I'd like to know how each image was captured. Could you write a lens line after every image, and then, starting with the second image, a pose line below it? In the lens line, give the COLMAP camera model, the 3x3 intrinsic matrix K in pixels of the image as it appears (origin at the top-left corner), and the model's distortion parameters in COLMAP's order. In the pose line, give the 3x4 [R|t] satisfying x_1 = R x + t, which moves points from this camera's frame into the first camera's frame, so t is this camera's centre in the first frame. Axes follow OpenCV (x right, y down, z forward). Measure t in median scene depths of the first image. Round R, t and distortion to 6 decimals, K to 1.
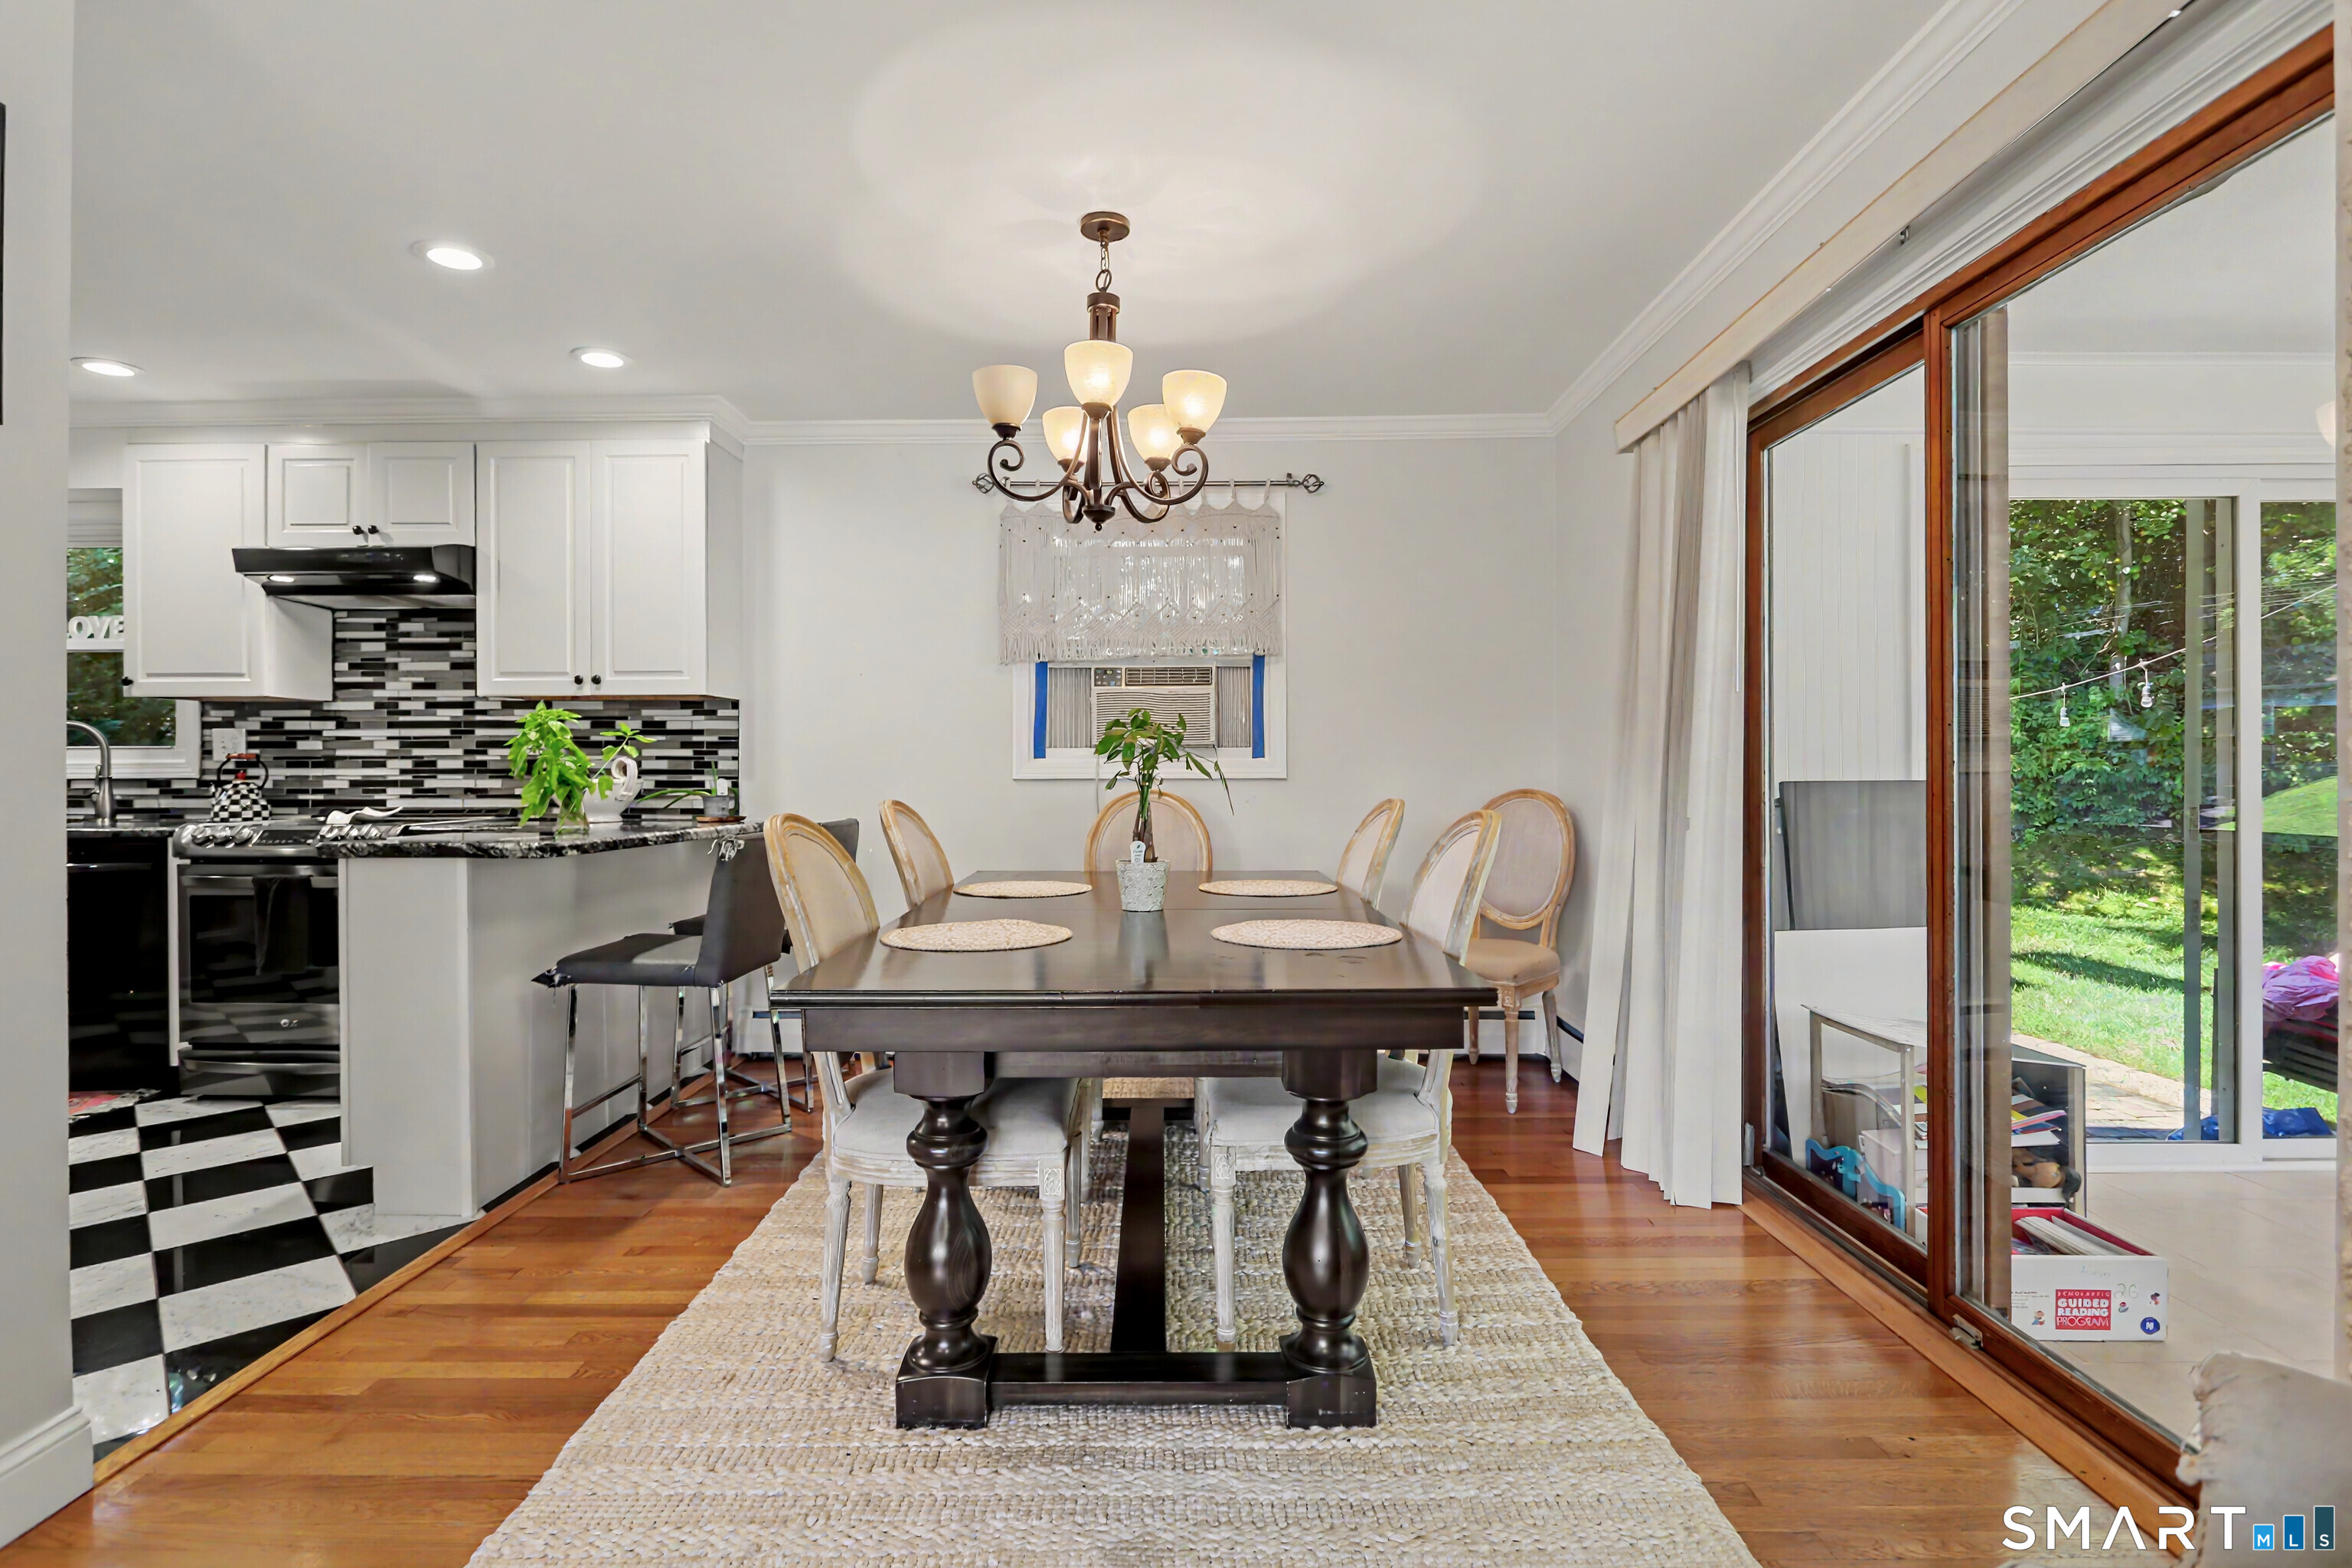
lens RADIAL K [[1134.9, 0, 1167.5], [0, 1134.9, 771.4], [0, 0, 1]] dist [-0.005977, 0.000102]
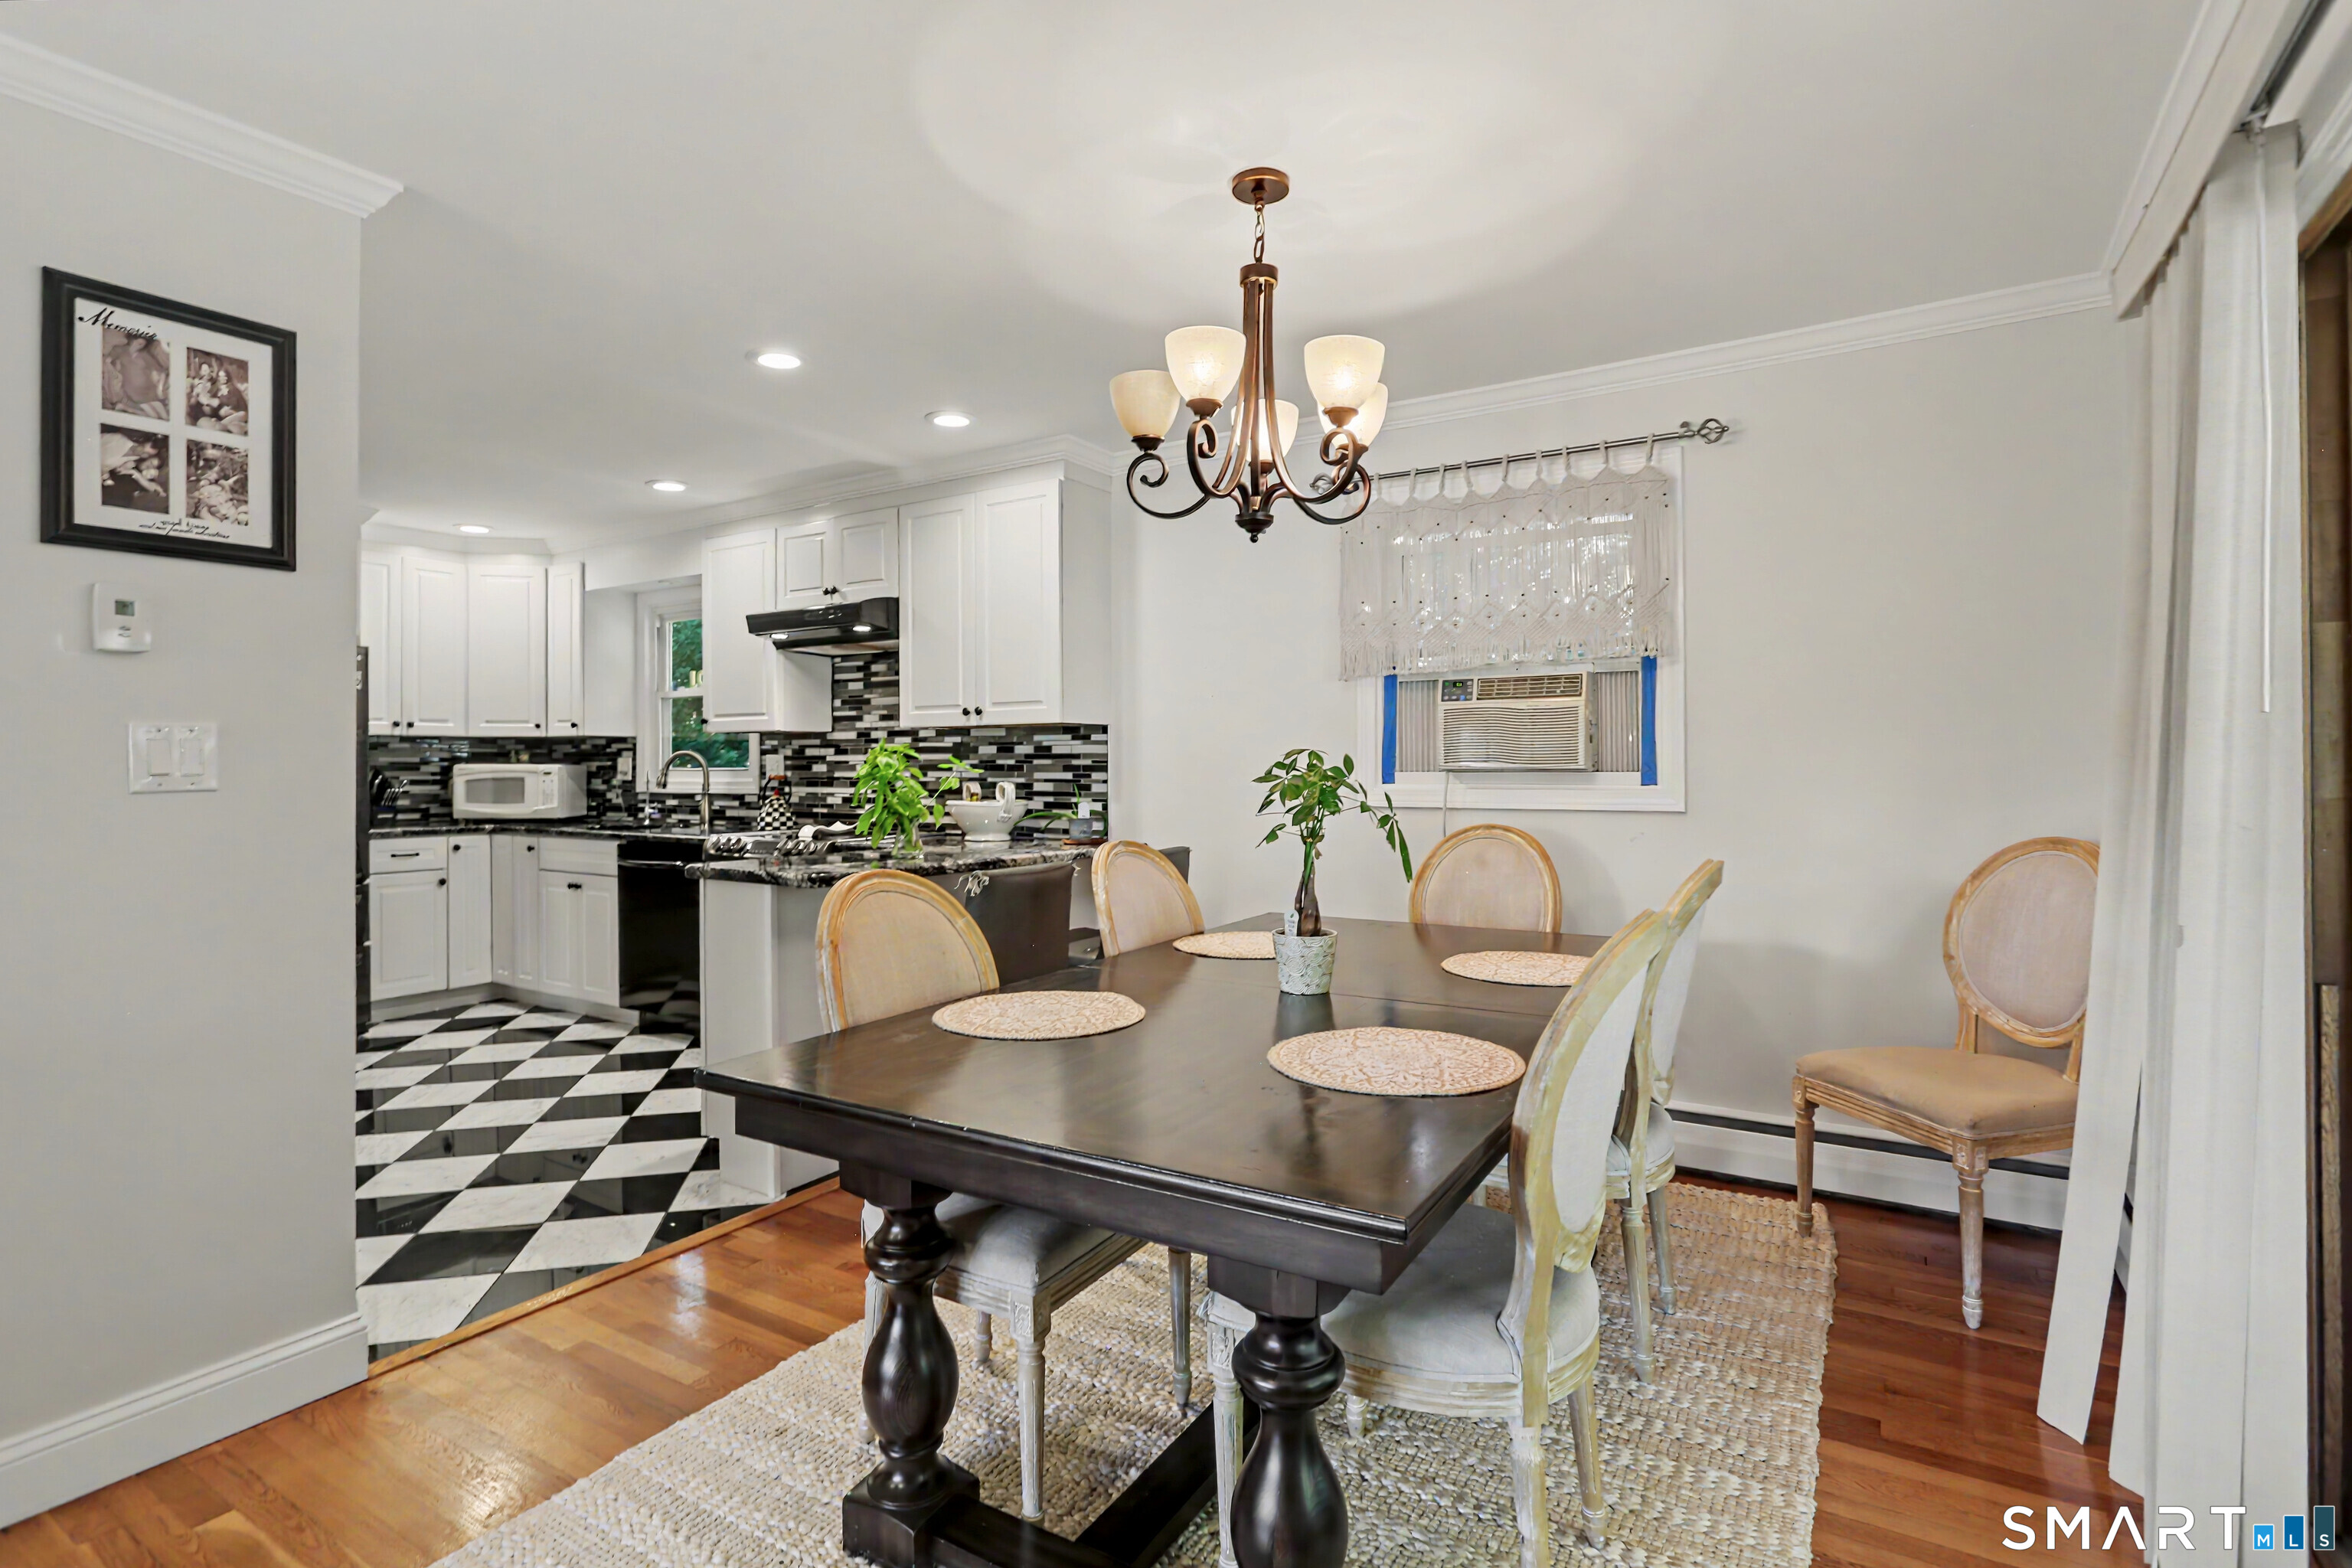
lens RADIAL K [[1140.5, 0, 1165.4], [0, 1140.5, 757.3], [0, 0, 1]] dist [-0.005543, -0.000135]
pose [[0.852036, -0.004253, -0.523467, 0.208432], [0.002787, 0.999990, -0.003589, -0.029675], [0.523476, 0.001599, 0.852039, 0.145838]]
